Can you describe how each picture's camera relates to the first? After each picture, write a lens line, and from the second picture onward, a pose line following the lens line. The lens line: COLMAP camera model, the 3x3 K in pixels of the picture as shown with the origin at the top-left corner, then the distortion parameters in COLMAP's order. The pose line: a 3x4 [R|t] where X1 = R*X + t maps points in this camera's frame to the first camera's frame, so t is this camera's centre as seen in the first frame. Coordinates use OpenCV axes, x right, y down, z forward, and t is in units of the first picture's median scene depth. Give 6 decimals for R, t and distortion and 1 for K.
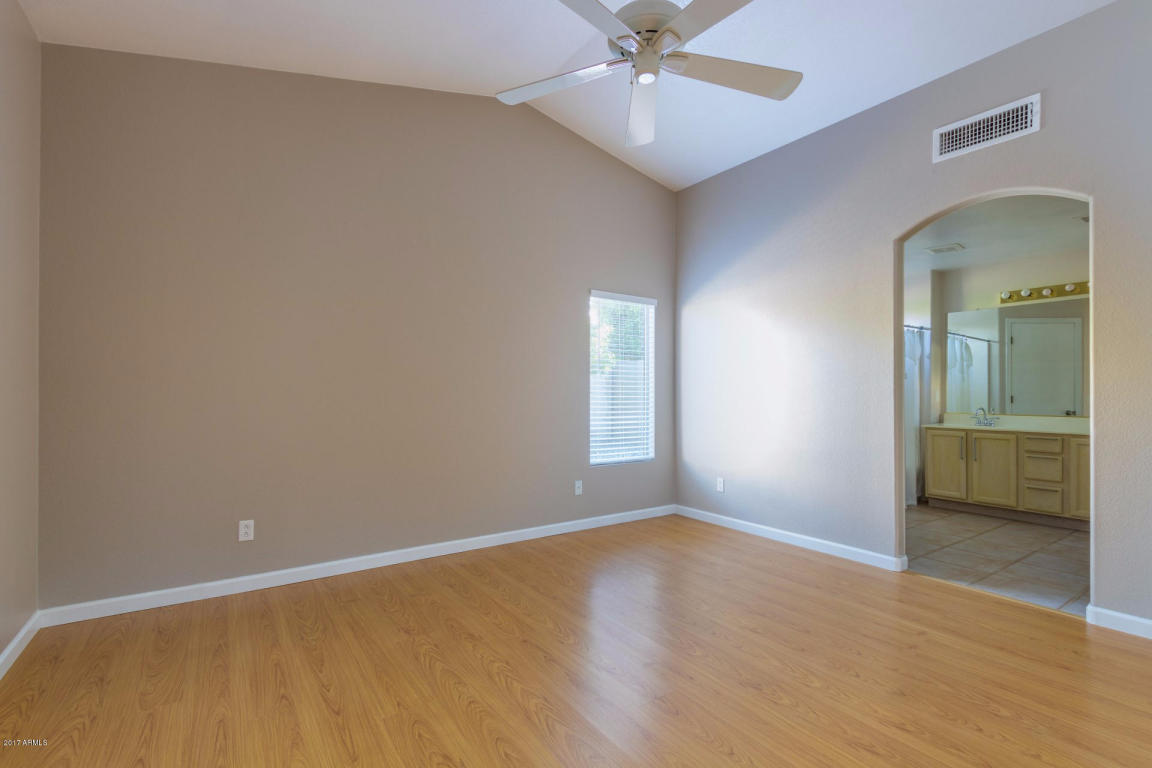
lens RADIAL K [[524.7, 0, 577.4], [0, 524.7, 388.1], [0, 0, 1]] dist [-0.001181, -0.000128]
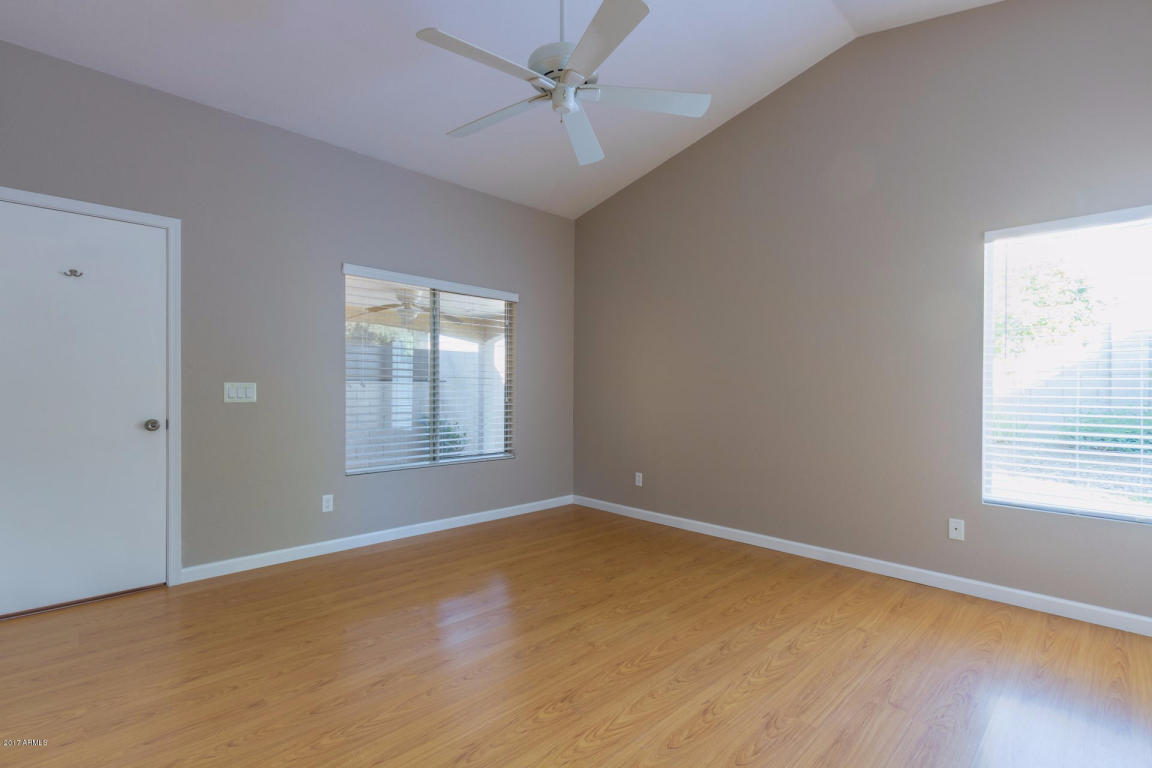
lens RADIAL K [[524.7, 0, 578.7], [0, 524.7, 386.1], [0, 0, 1]] dist [-0.001181, -0.000128]
pose [[0.155390, -0.003695, -0.987846, 0.594402], [0.009628, 0.999951, -0.002226, -0.000322], [0.987806, -0.009165, 0.155418, 0.402796]]
